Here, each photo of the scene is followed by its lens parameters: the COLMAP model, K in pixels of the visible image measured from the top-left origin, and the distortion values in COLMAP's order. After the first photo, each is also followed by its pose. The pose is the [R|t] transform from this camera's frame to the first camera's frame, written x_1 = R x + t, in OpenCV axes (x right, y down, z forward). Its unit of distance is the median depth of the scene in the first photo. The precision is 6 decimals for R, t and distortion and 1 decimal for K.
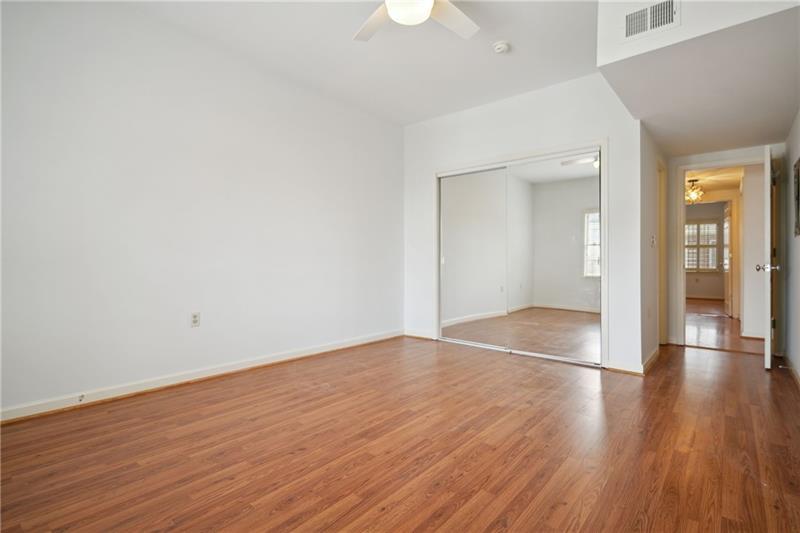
lens RADIAL K [[391.2, 0, 399.3], [0, 391.2, 263.2], [0, 0, 1]] dist [-0.004771, 0.001965]
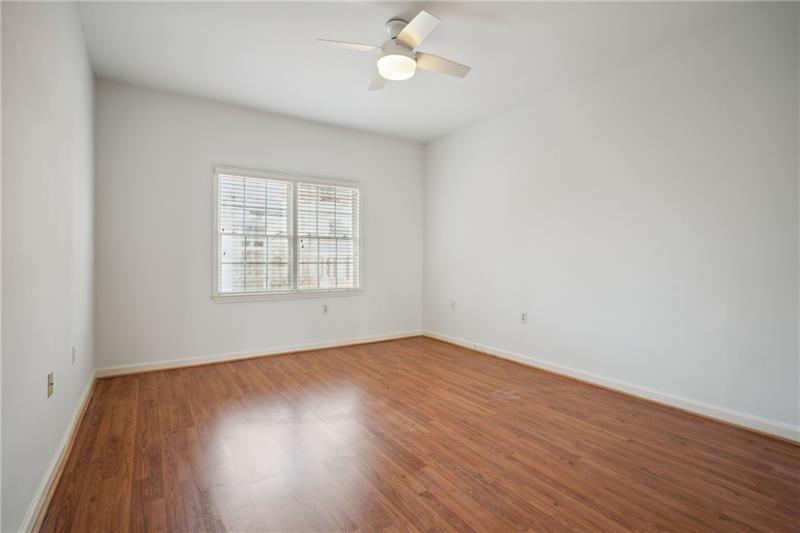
lens RADIAL K [[391.2, 0, 399.3], [0, 391.2, 263.7], [0, 0, 1]] dist [-0.004771, 0.001965]
pose [[-0.286589, 0.004293, -0.958044, 1.001281], [-0.019473, 0.999757, 0.010305, -0.046999], [0.957856, 0.021610, -0.286436, 1.152638]]
